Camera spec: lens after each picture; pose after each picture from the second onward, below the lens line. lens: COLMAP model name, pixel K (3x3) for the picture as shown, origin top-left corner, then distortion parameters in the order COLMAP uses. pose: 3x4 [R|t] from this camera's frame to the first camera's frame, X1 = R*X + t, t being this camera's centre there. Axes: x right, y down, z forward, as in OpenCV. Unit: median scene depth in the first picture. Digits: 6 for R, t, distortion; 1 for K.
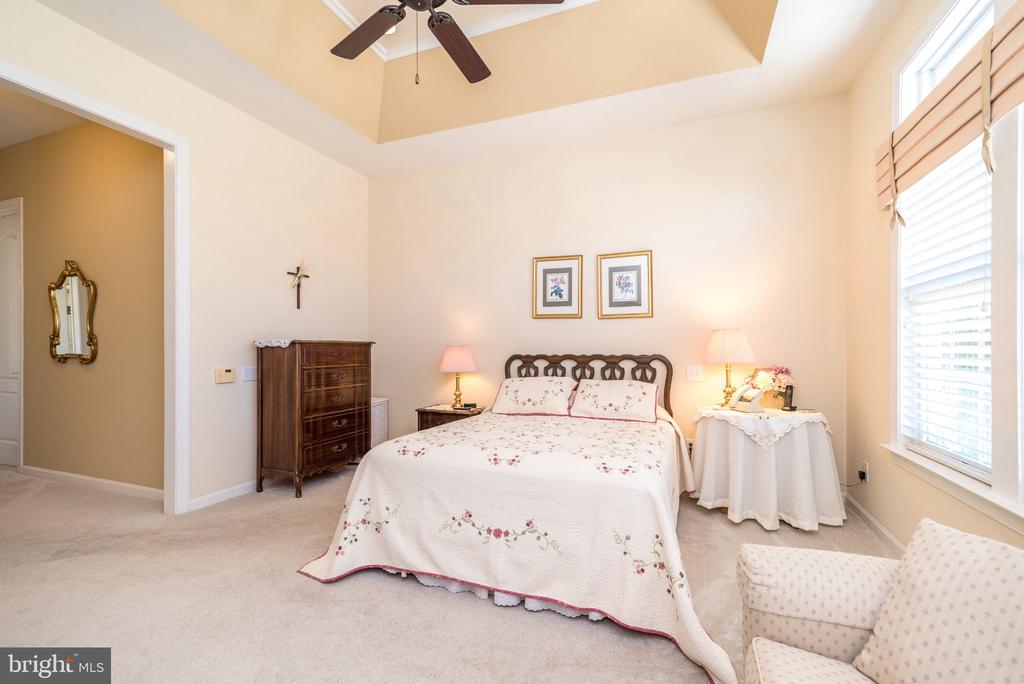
lens RADIAL K [[447.8, 0, 507.5], [0, 447.8, 349.0], [0, 0, 1]] dist [0.007173, 0.000066]
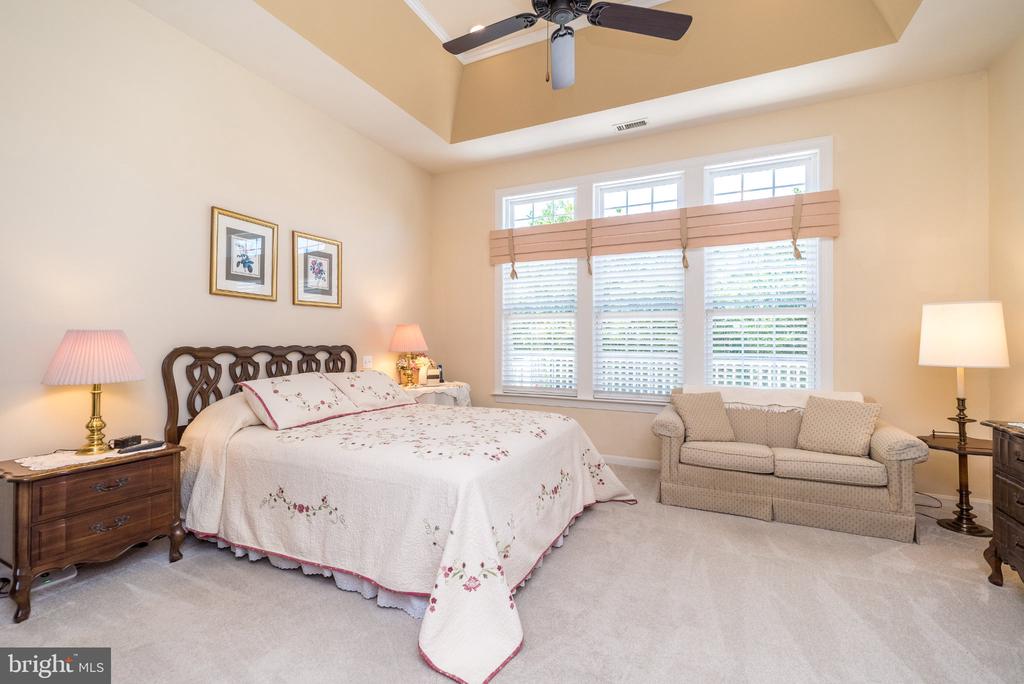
lens RADIAL K [[447.8, 0, 510.7], [0, 447.8, 334.2], [0, 0, 1]] dist [0.007173, 0.000066]
pose [[0.071230, 0.019836, 0.997263, -0.616677], [-0.000189, 0.999802, -0.019873, 0.006902], [-0.997460, 0.001227, 0.071220, 0.513321]]
